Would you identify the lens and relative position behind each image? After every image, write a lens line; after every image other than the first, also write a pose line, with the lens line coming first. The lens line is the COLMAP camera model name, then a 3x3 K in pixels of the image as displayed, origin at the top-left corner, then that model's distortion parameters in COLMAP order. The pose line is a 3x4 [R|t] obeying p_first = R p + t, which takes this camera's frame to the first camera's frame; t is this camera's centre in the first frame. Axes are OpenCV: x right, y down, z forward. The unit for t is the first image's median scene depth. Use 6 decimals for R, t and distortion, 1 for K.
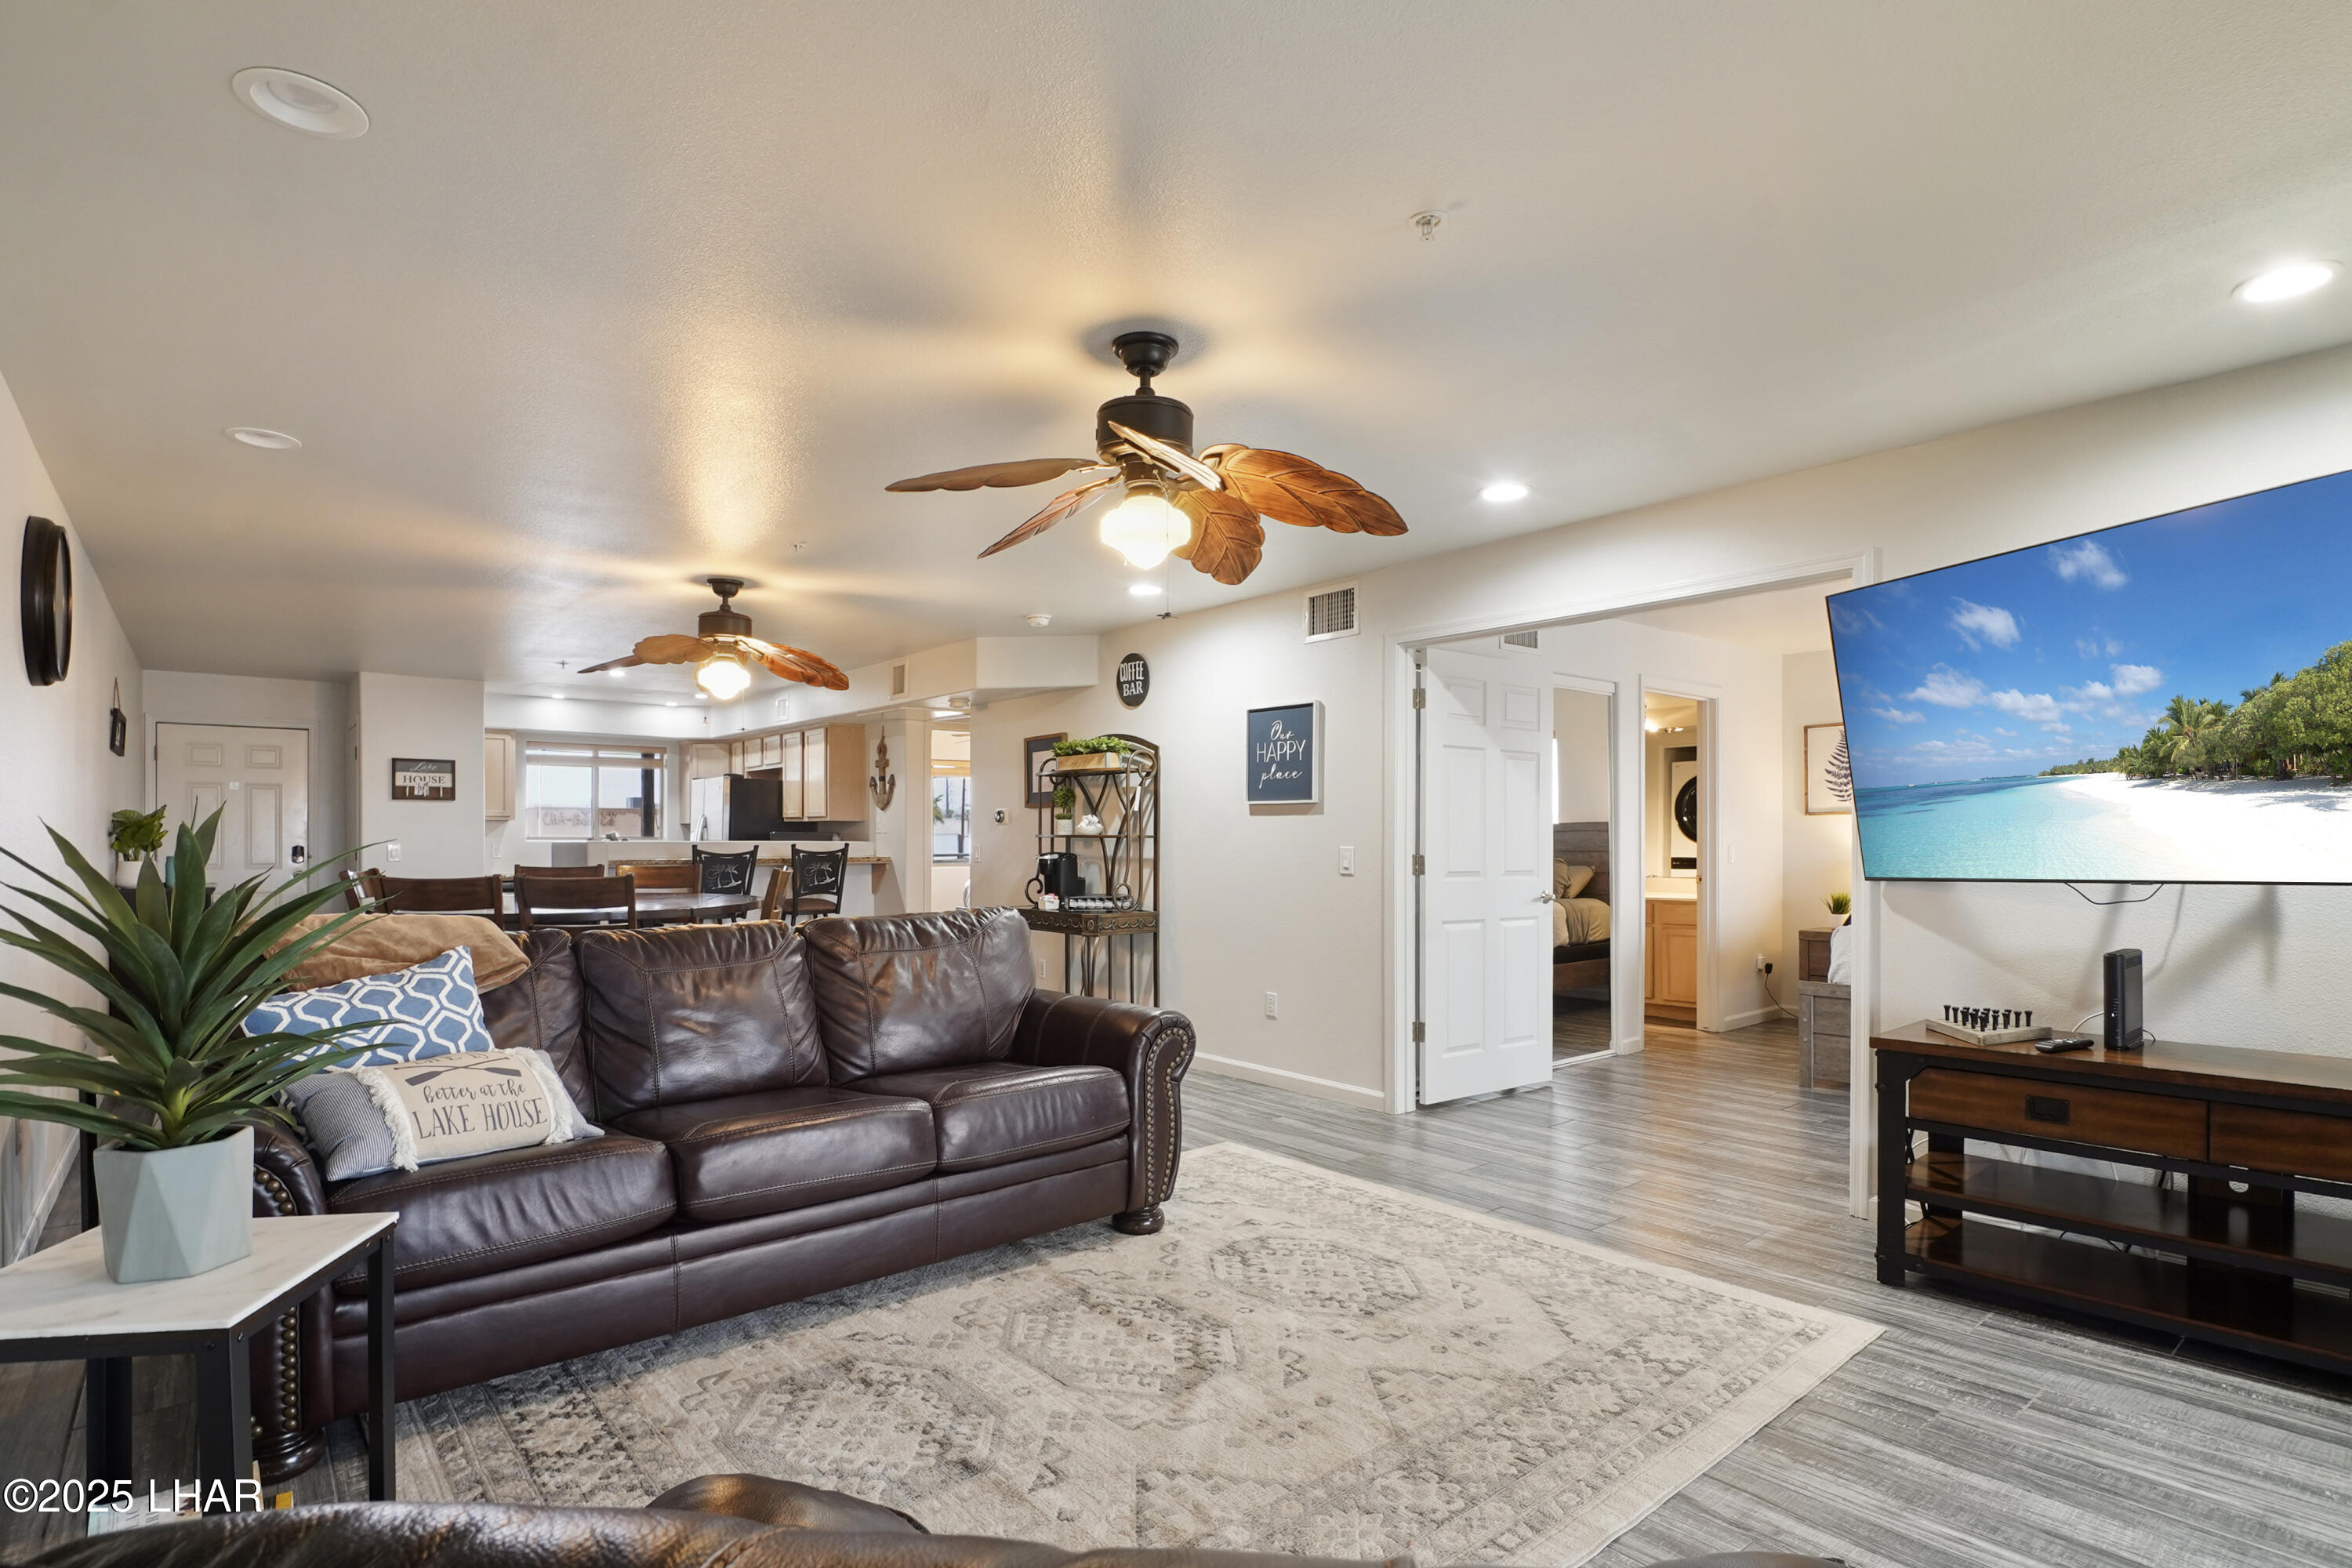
lens RADIAL K [[1167.0, 0, 1215.3], [0, 1167.0, 828.2], [0, 0, 1]] dist [-0.027031, 0.000380]
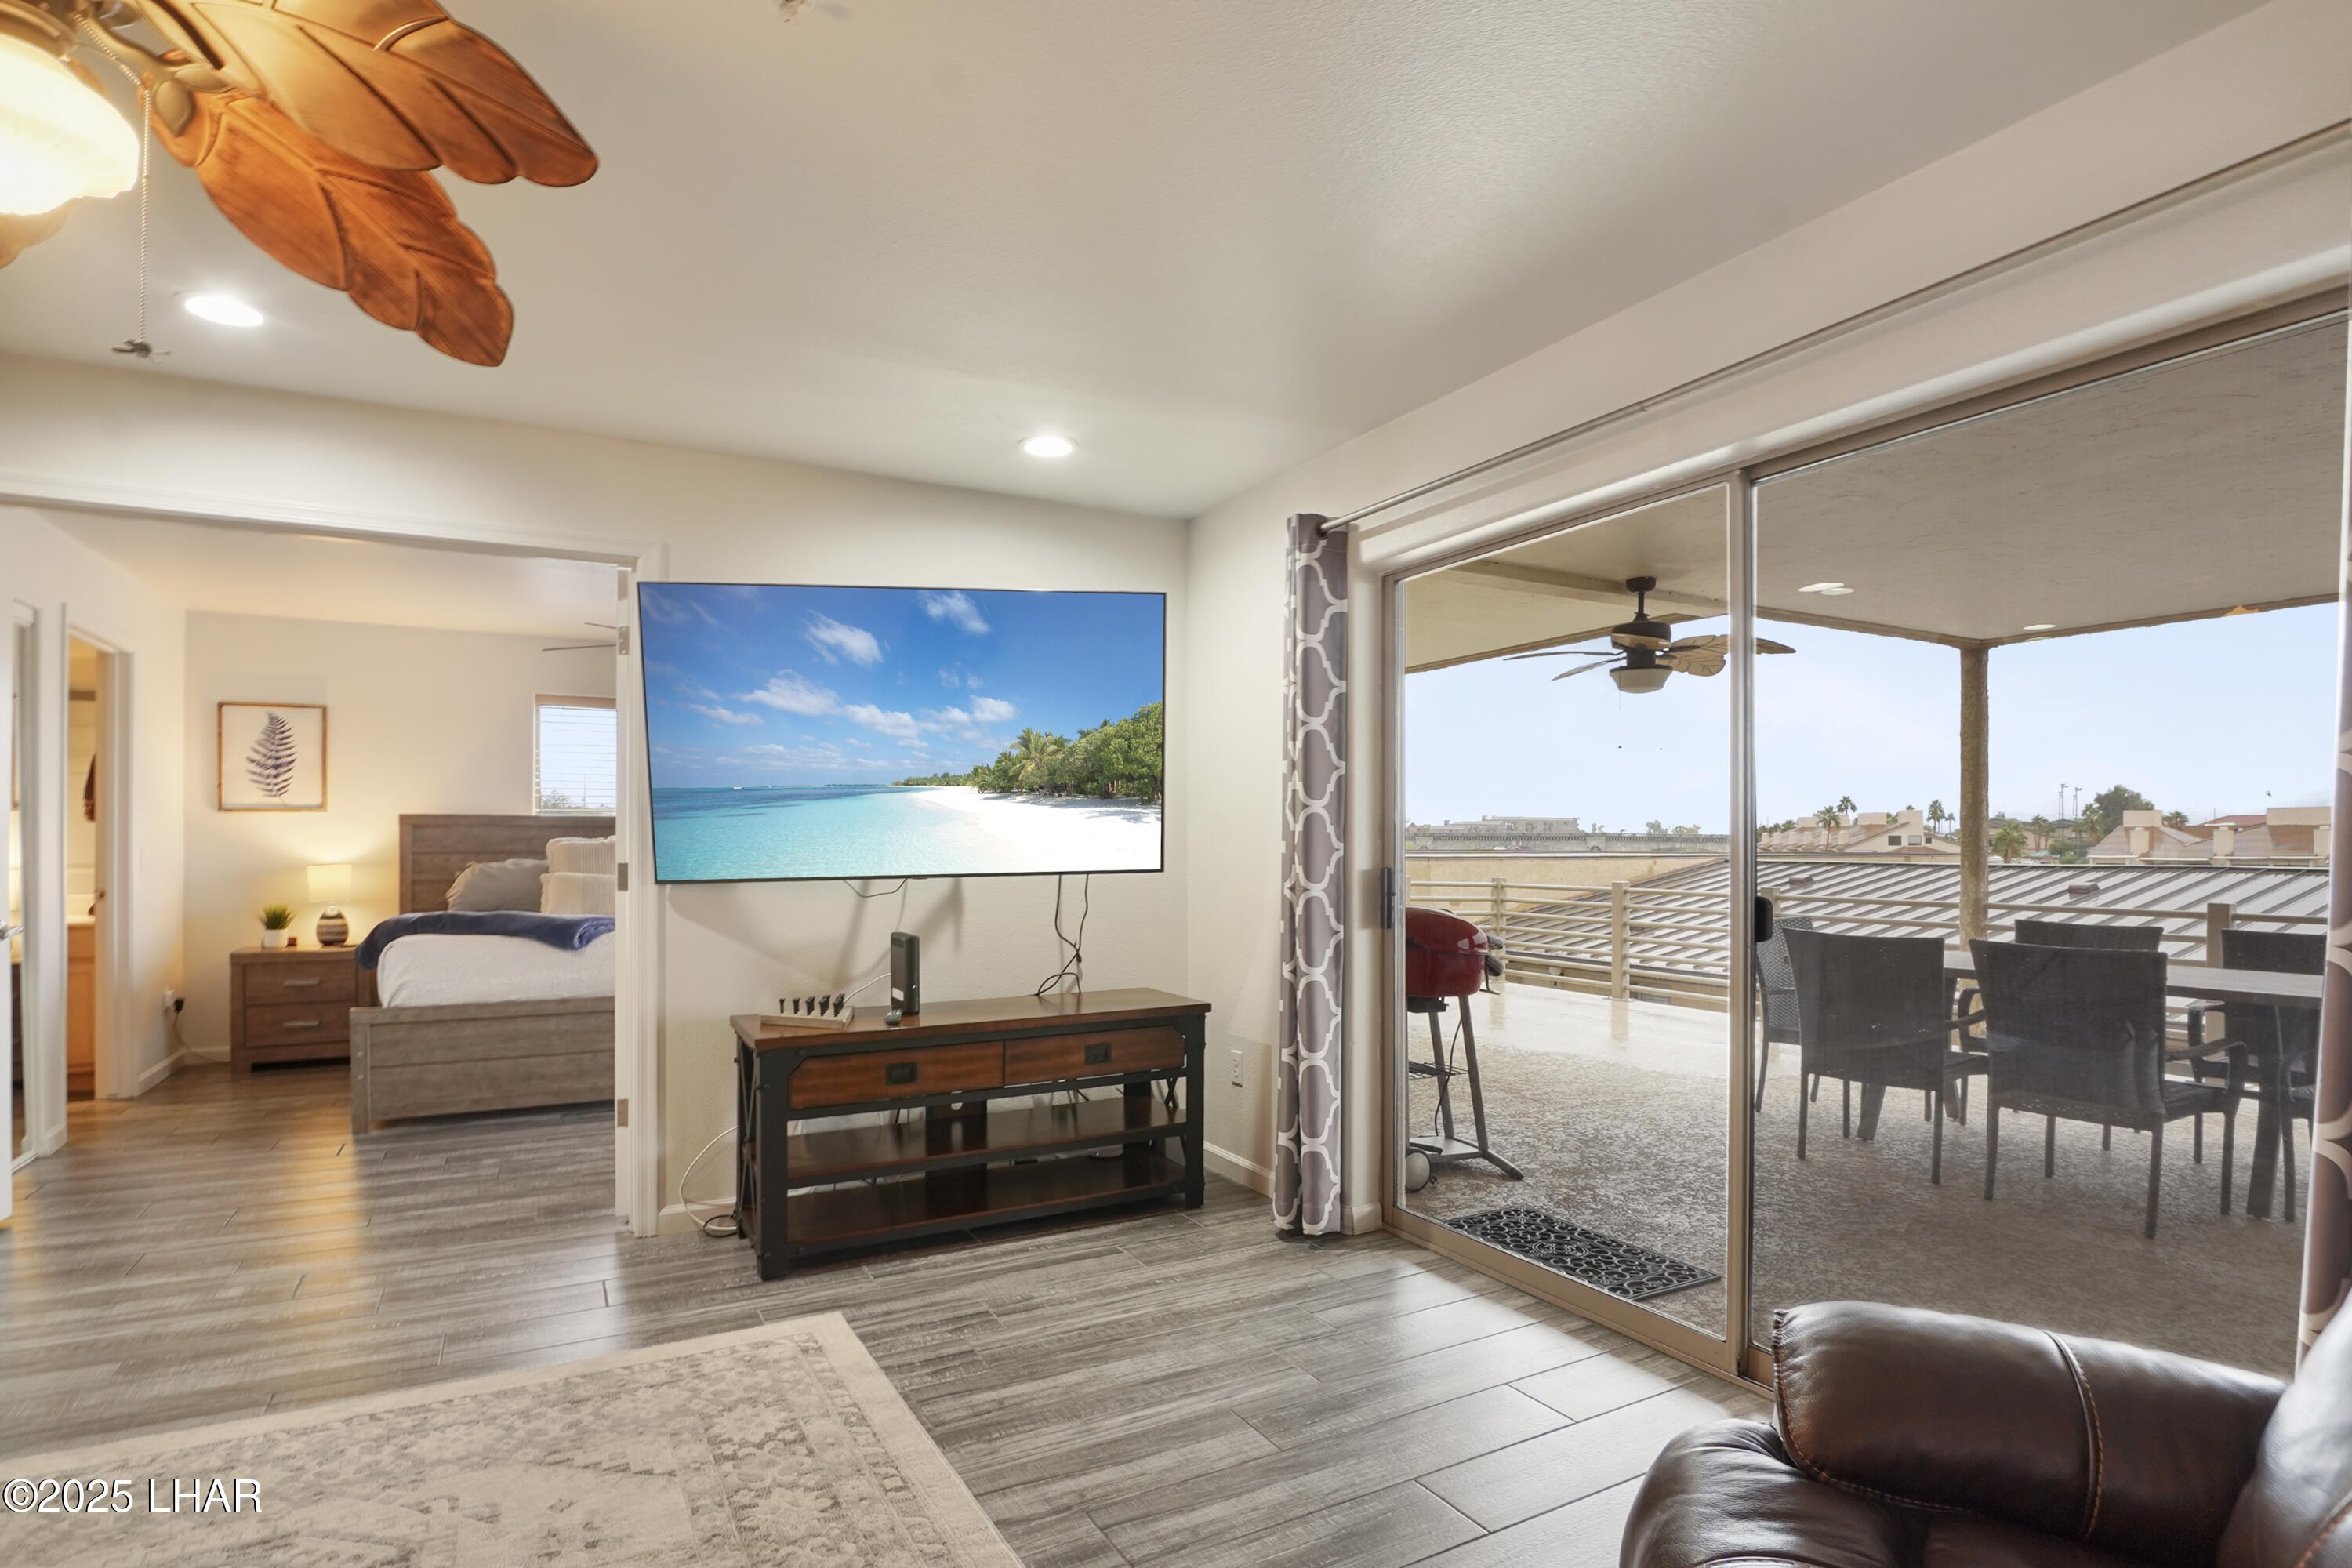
lens RADIAL K [[1173.8, 0, 1173.3], [0, 1173.8, 861.4], [0, 0, 1]] dist [-0.028227, -0.000252]
pose [[0.214508, -0.014390, 0.976616, -0.322828], [-0.008577, 0.999825, 0.016615, 0.008647], [-0.976685, -0.011940, 0.214347, 0.426418]]
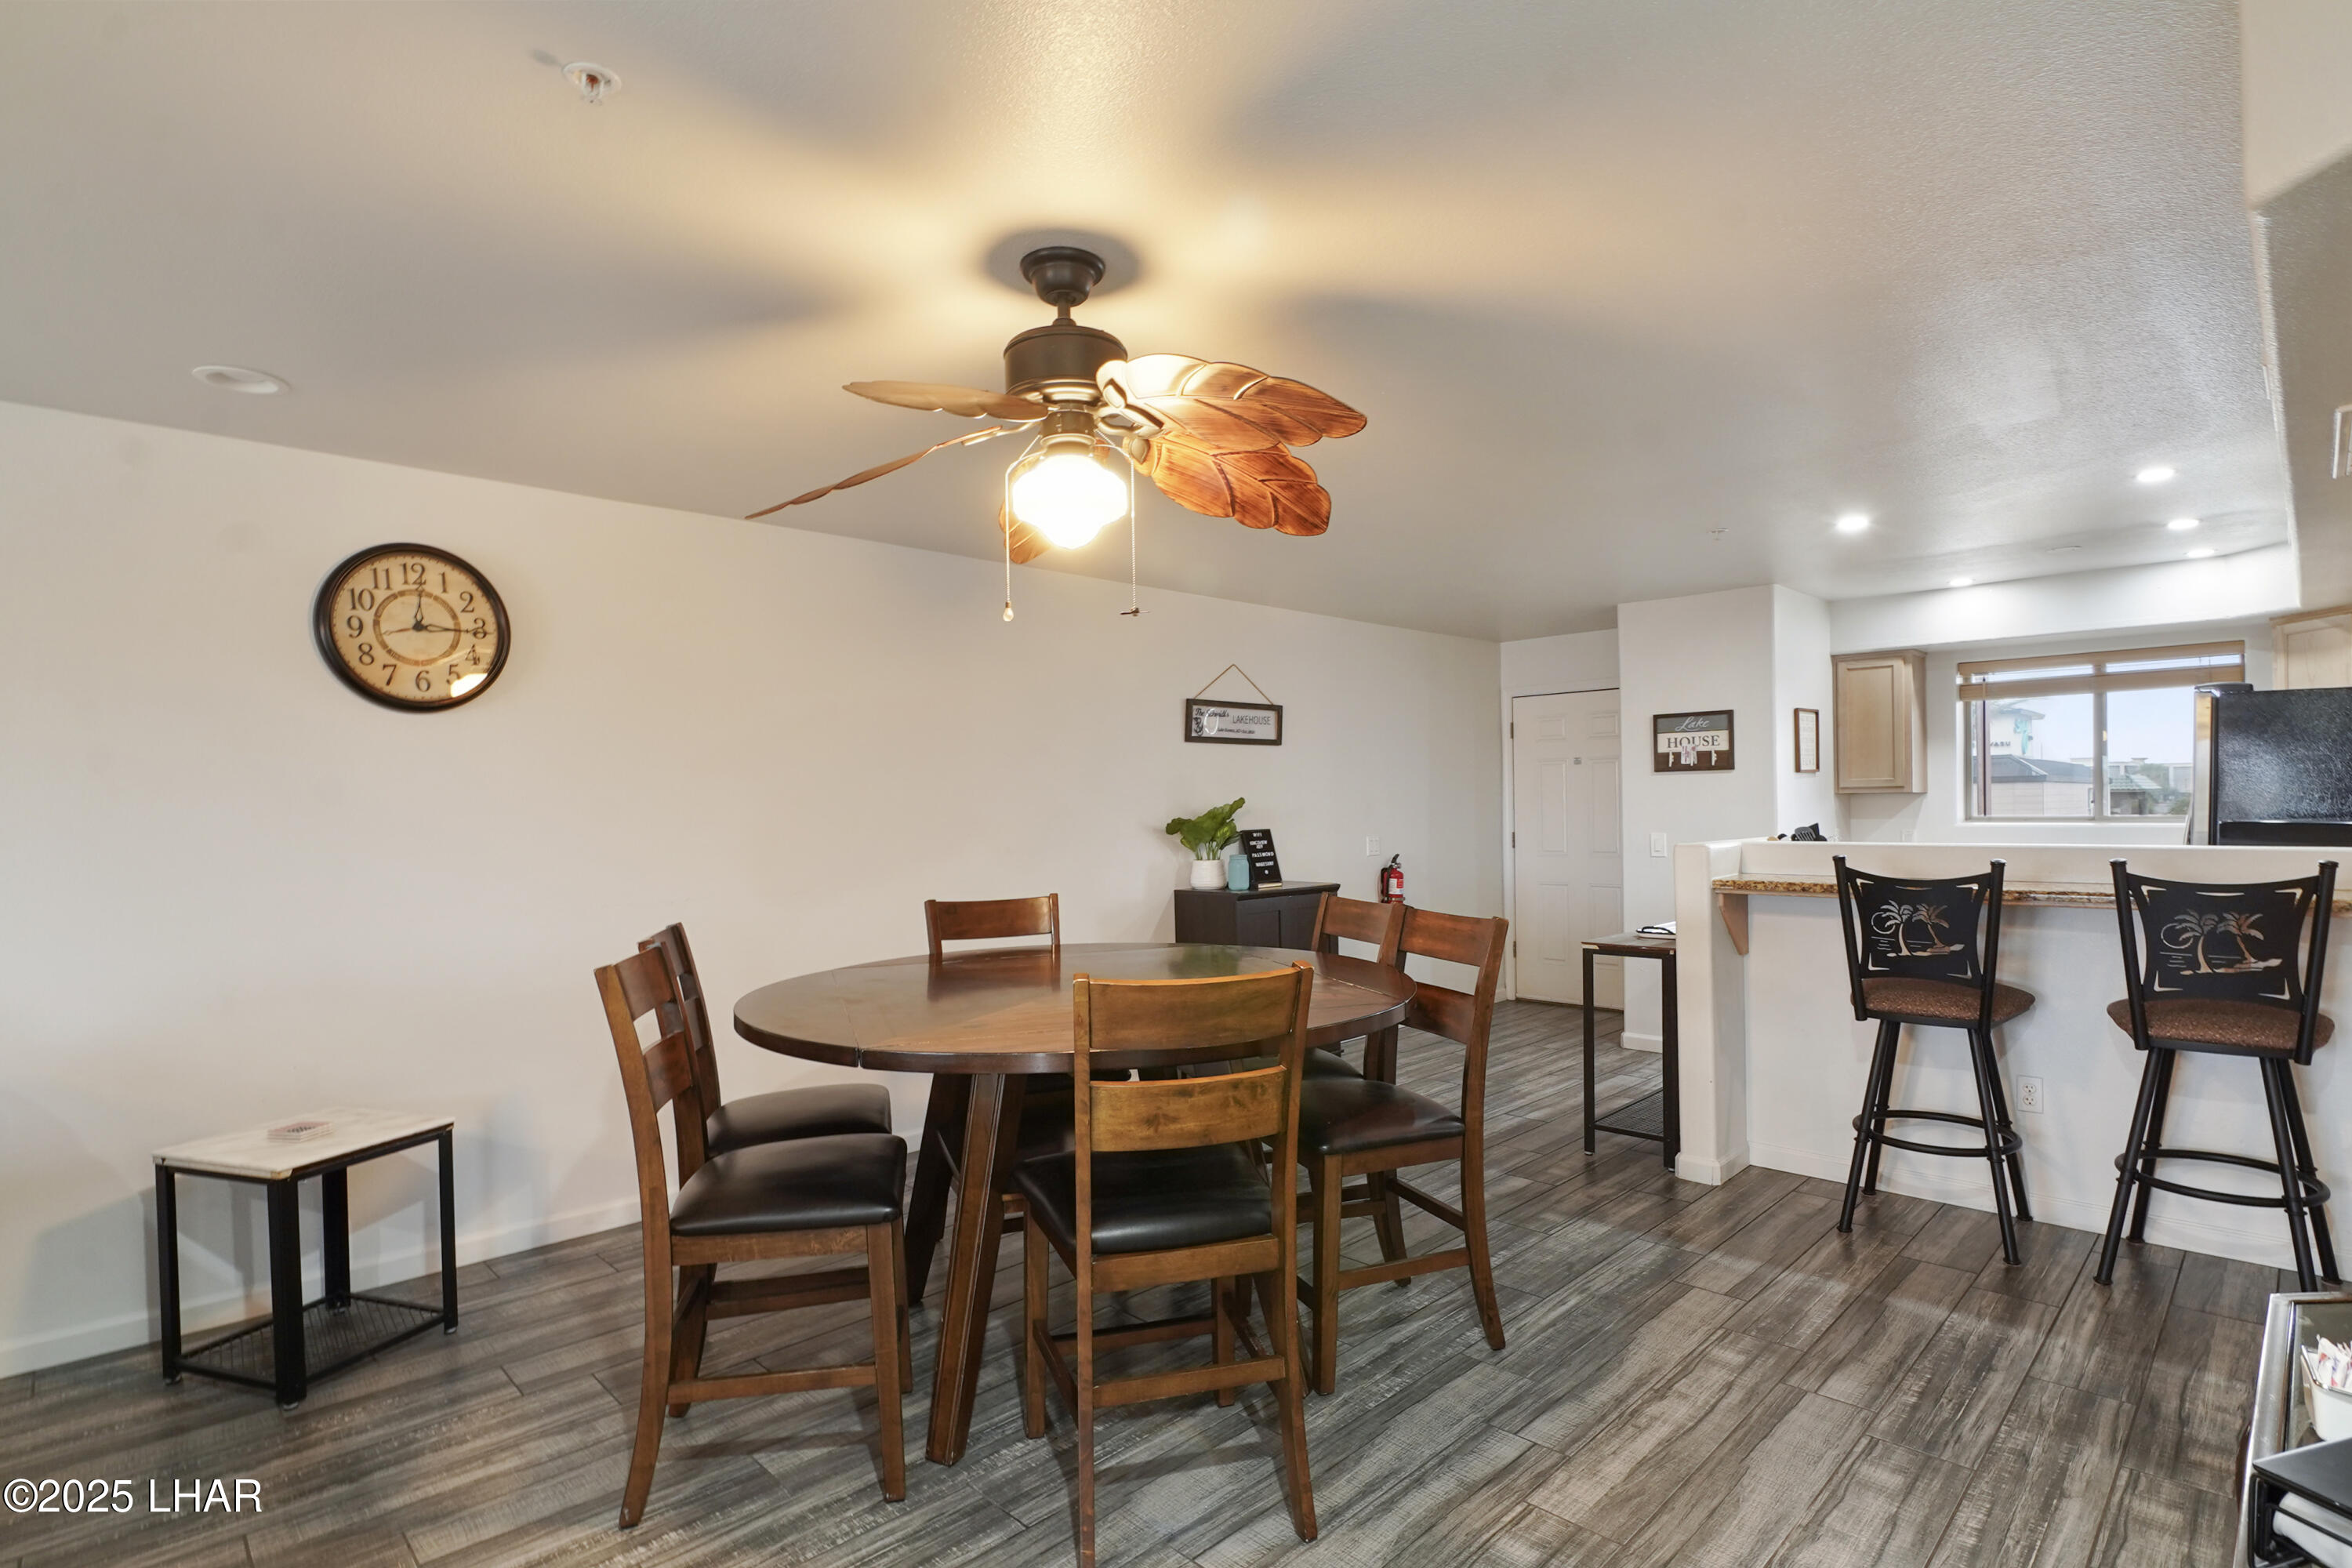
lens RADIAL K [[1162.5, 0, 1174.8], [0, 1162.5, 807.7], [0, 0, 1]] dist [-0.020985, -0.002183]
pose [[0.073814, 0.002802, -0.997268, -0.019997], [0.025242, 0.999670, 0.004677, -0.034830], [0.996953, -0.025519, 0.073719, 1.645967]]
